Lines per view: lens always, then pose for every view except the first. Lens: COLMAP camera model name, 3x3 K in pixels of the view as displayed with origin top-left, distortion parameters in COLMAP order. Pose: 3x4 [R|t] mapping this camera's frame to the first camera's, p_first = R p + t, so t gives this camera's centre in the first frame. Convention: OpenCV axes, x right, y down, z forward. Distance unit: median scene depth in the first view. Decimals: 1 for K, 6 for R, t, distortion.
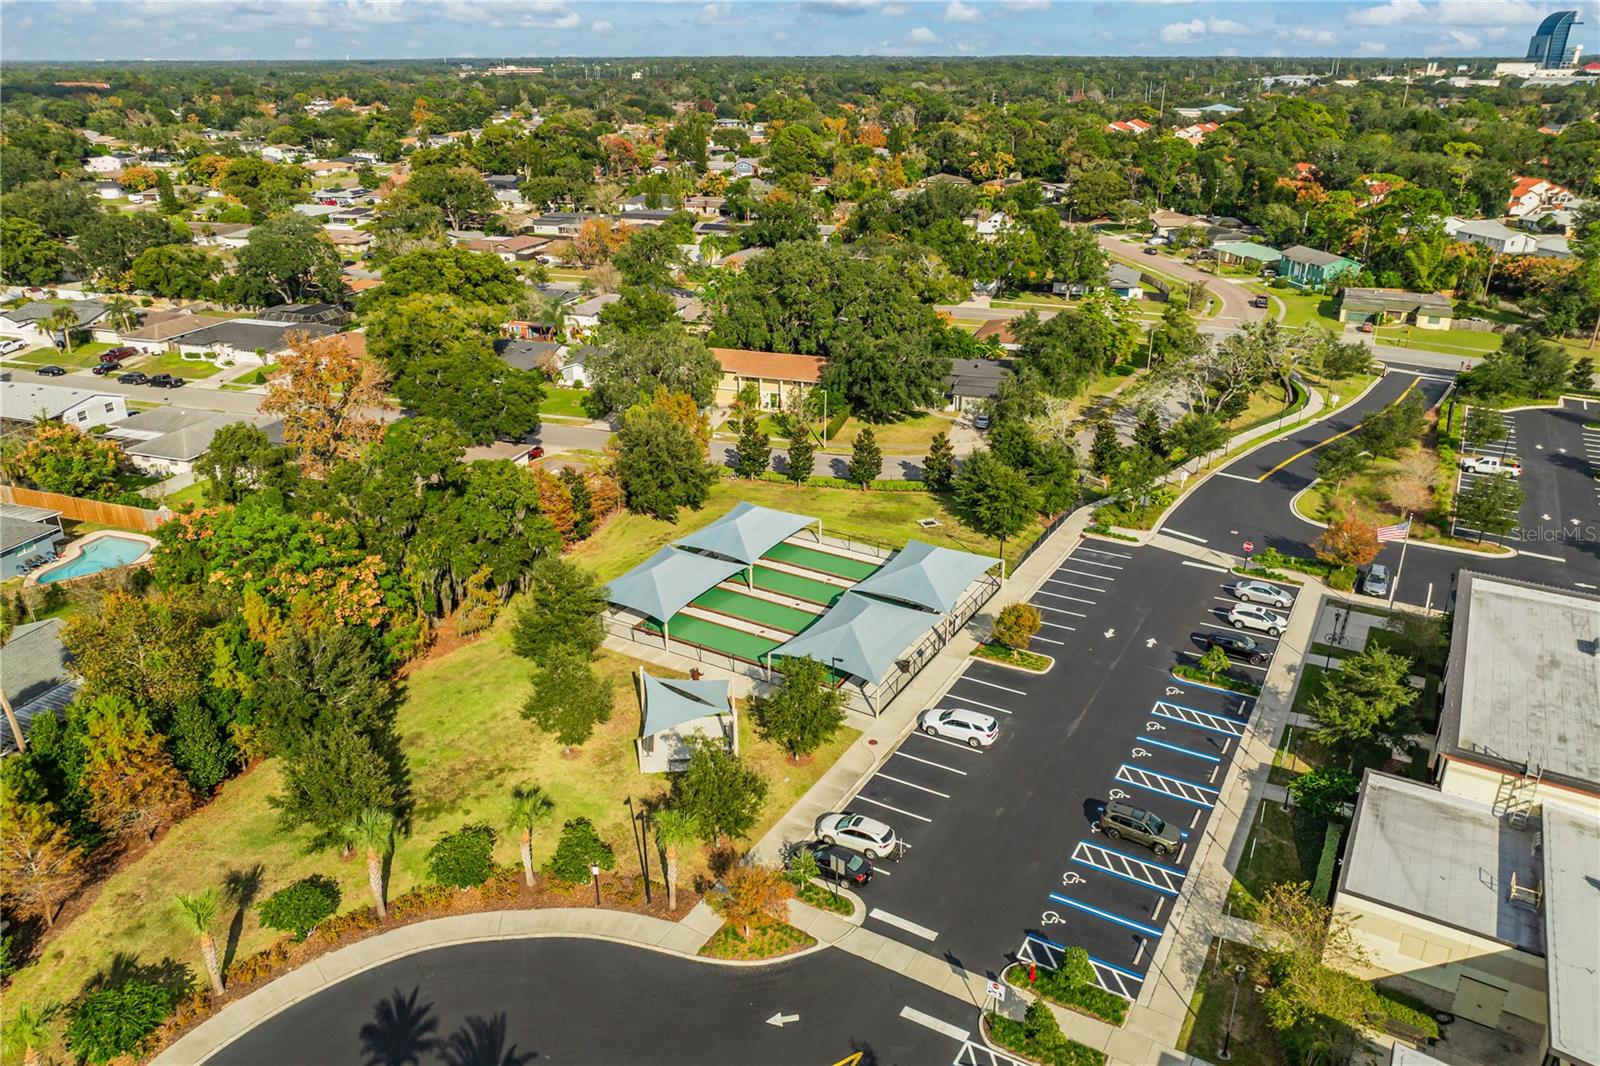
lens RADIAL K [[1123.6, 0, 812.6], [0, 1123.6, 535.0], [0, 0, 1]] dist [-0.049644, 0.027776]
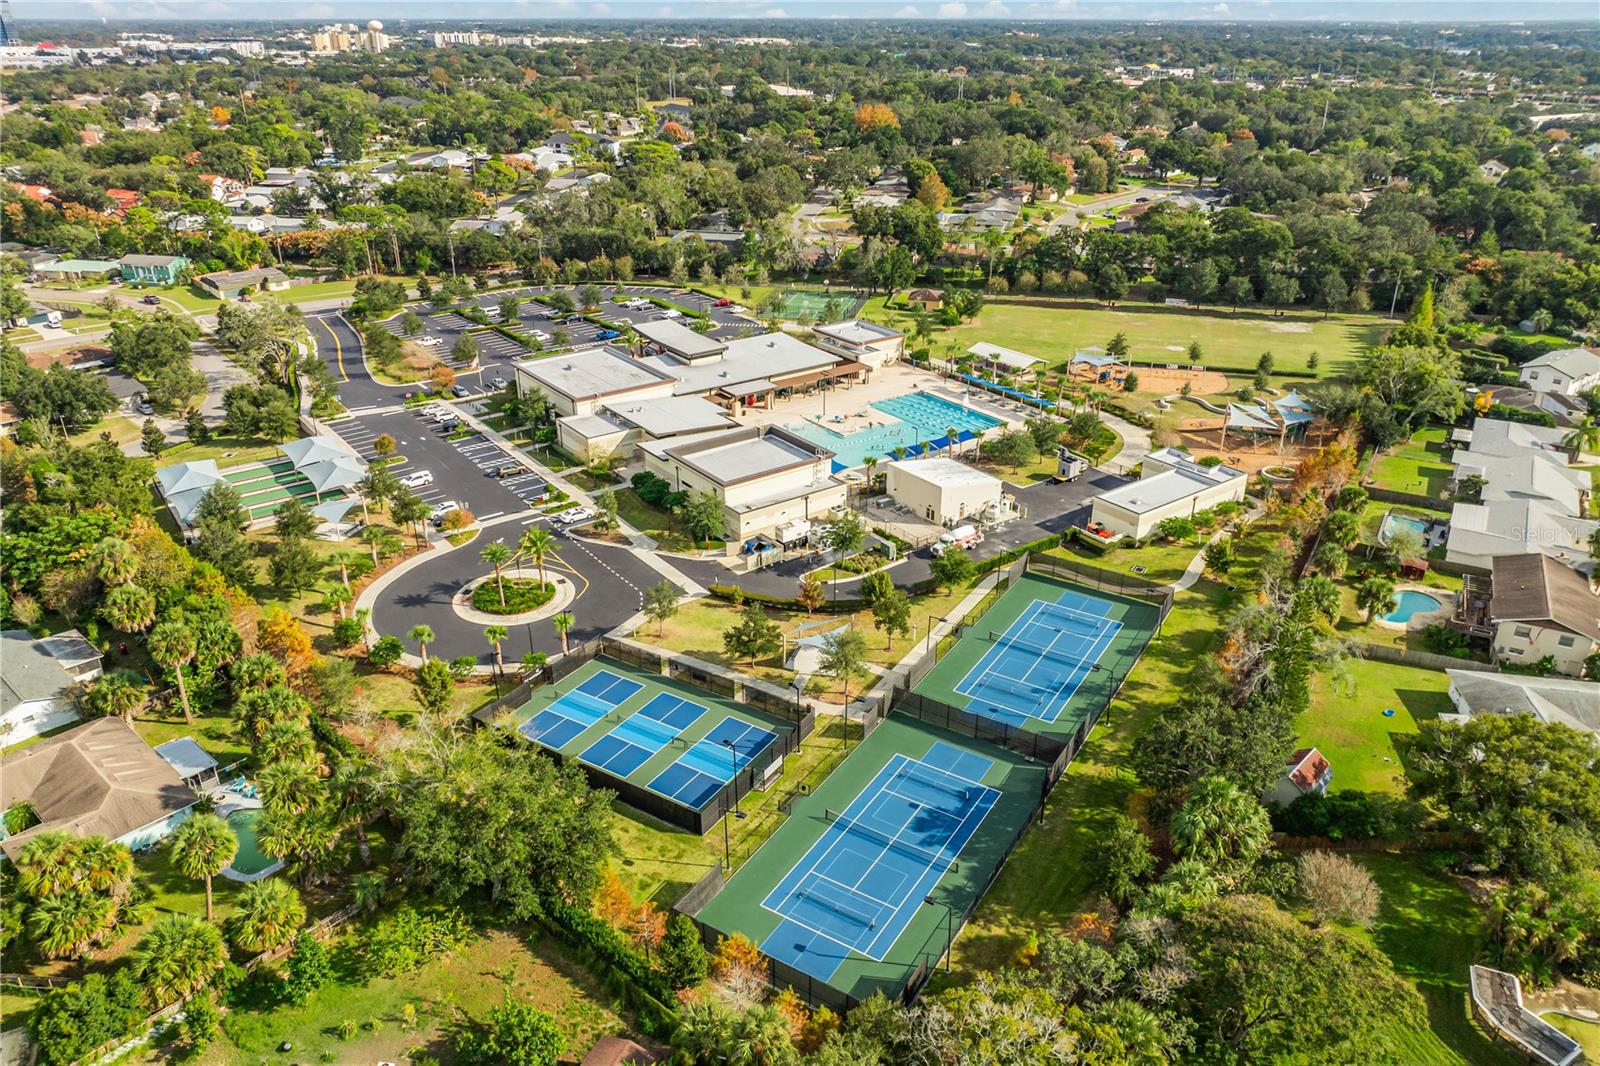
lens RADIAL K [[1123.6, 0, 812.6], [0, 1123.6, 535.0], [0, 0, 1]] dist [-0.049644, 0.027776]
pose [[0.383741, -0.391404, 0.836389, -1.249562], [0.361544, 0.897107, 0.253939, -0.014476], [-0.849723, 0.204945, 0.485766, -0.648160]]
